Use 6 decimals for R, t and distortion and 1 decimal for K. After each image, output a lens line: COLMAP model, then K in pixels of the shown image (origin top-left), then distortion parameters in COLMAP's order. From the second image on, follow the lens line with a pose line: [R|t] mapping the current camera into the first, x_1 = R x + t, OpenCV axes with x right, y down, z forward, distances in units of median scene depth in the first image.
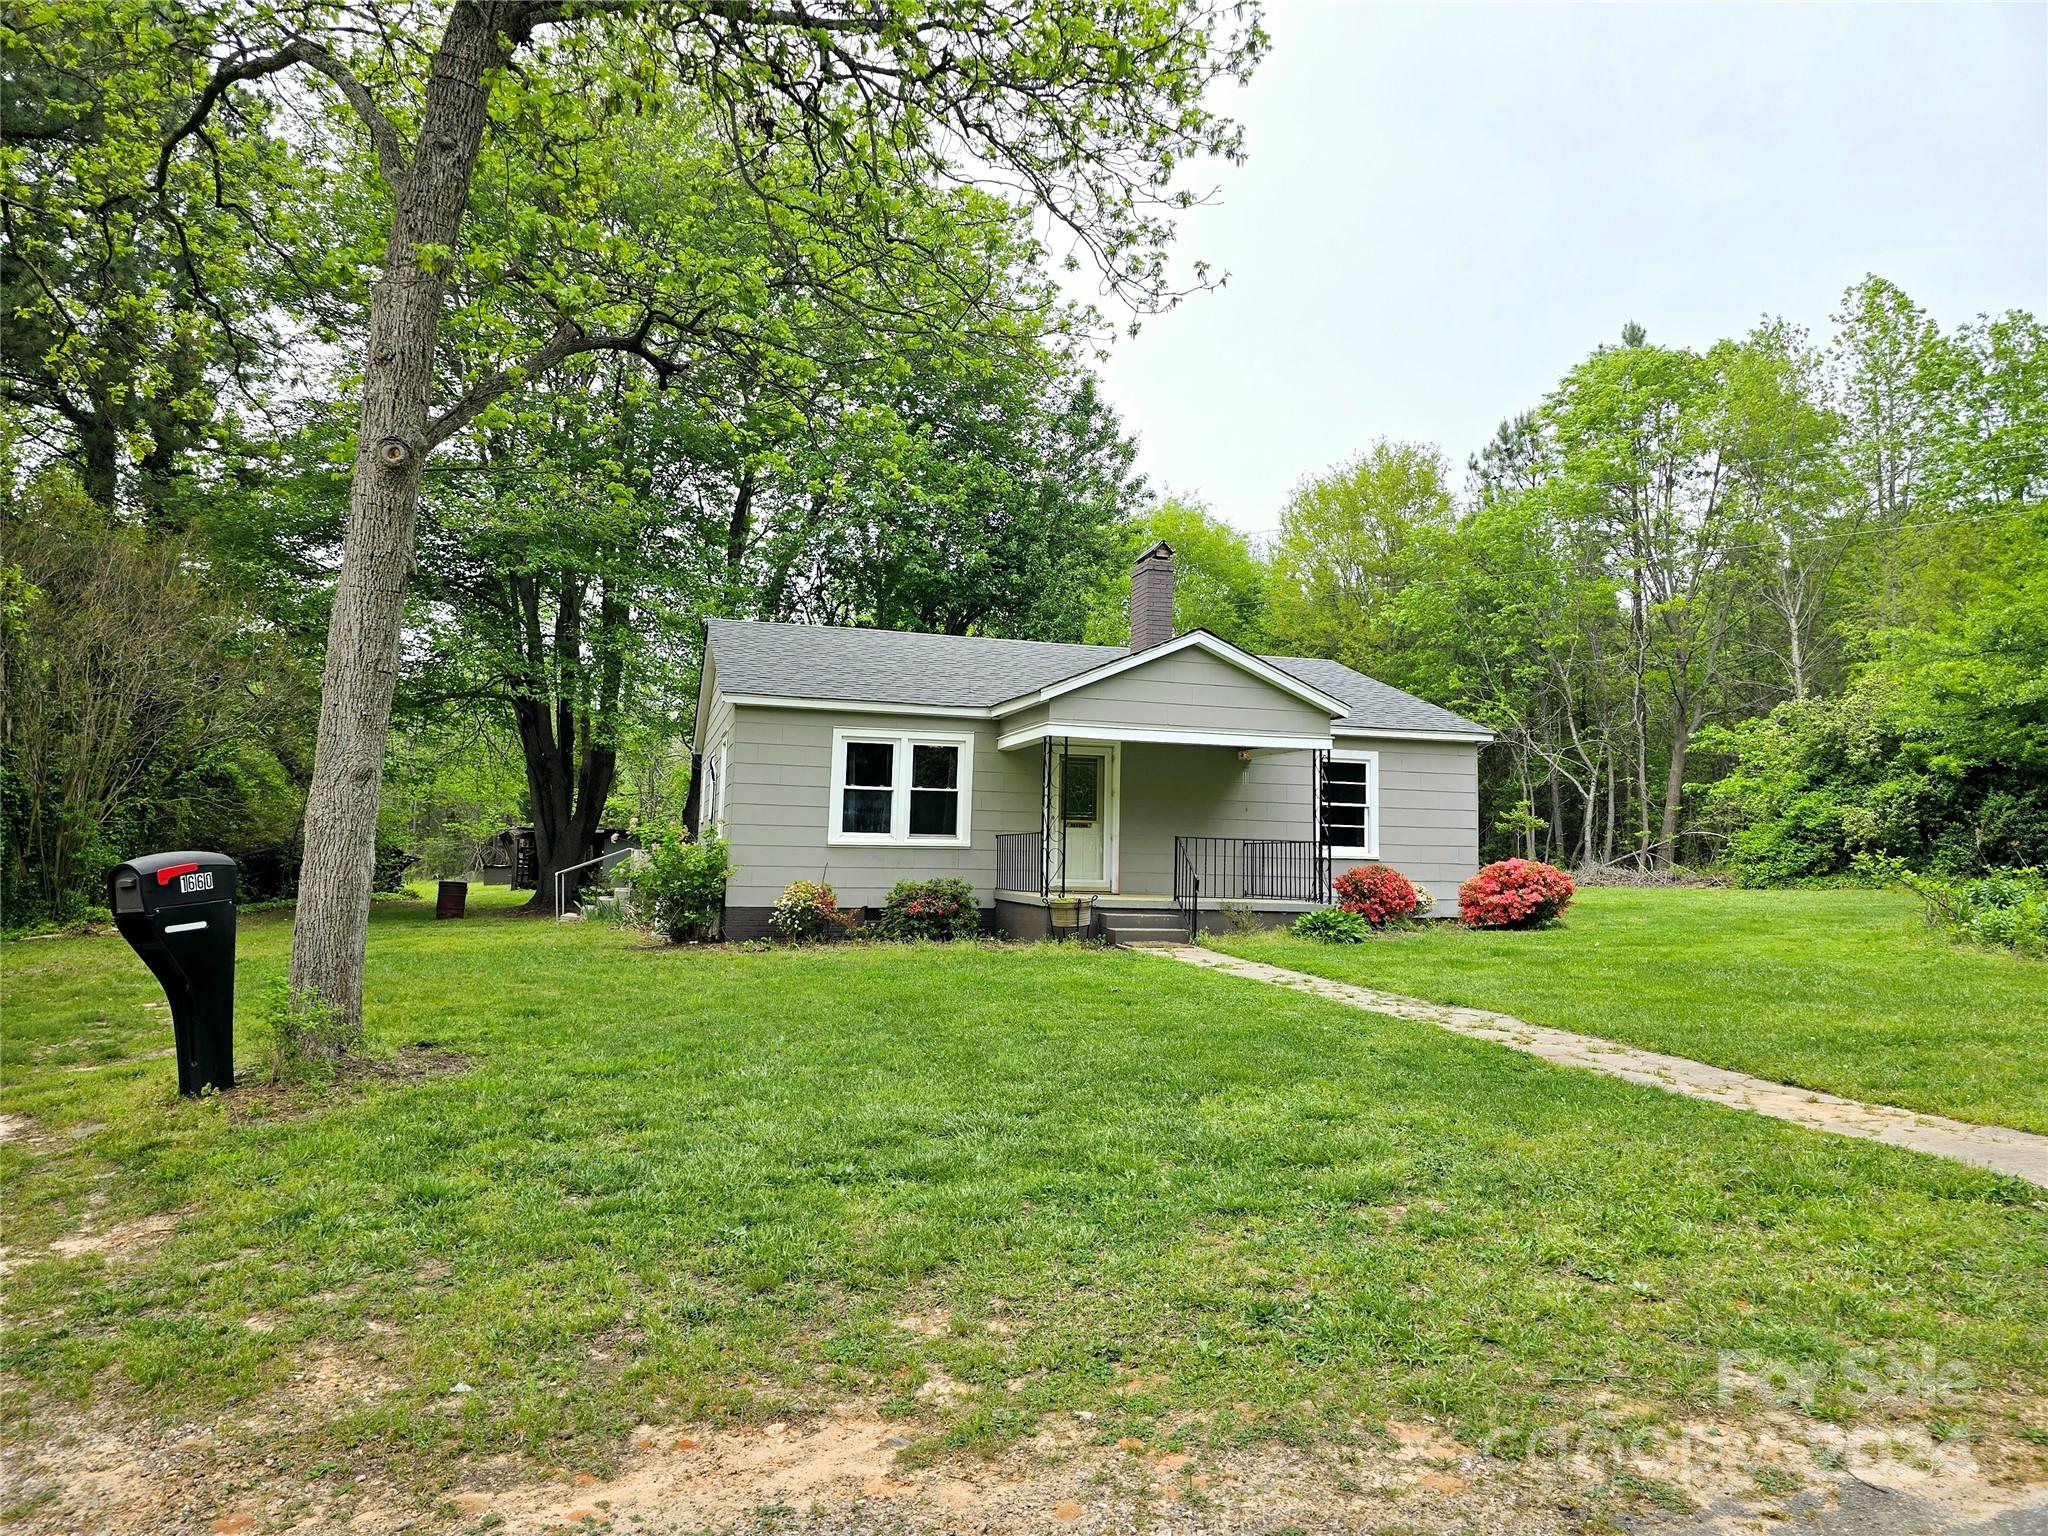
lens RADIAL K [[1368.2, 0, 1021.3], [0, 1368.2, 768.9], [0, 0, 1]] dist [0.040970, -0.040407]
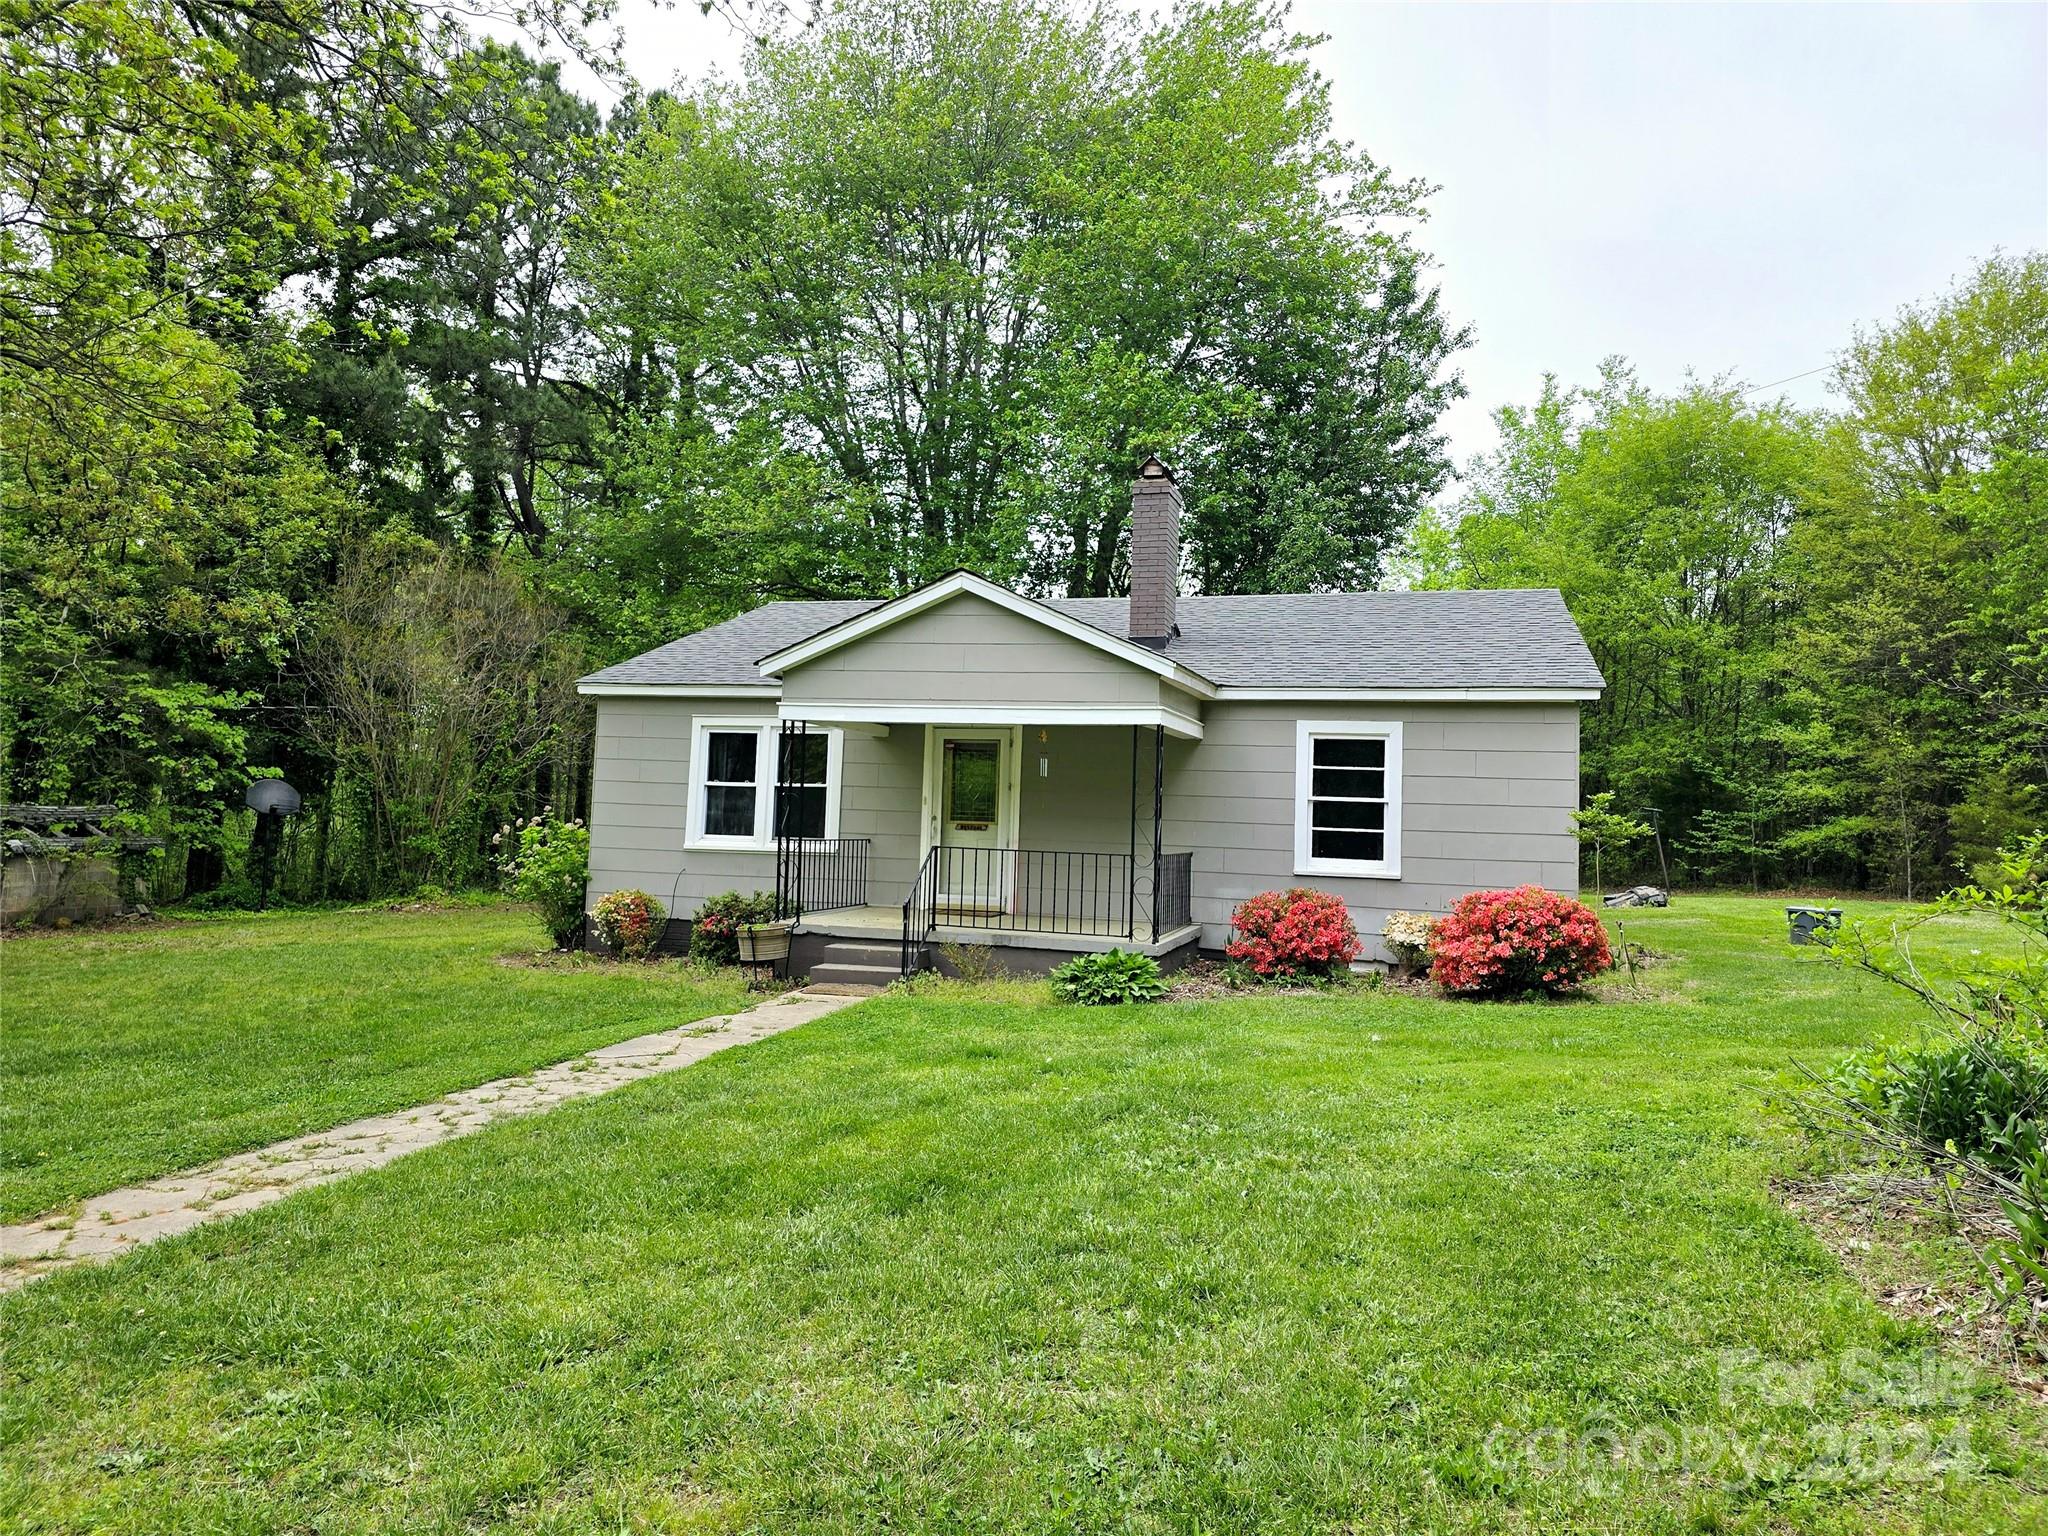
lens RADIAL K [[1368.2, 0, 1025.7], [0, 1368.2, 763.2], [0, 0, 1]] dist [0.040970, -0.040407]
pose [[0.843460, -0.016944, -0.536925, 0.512702], [0.022352, 0.999744, 0.003565, 0.001562], [0.536727, -0.015008, 0.843622, 0.351379]]
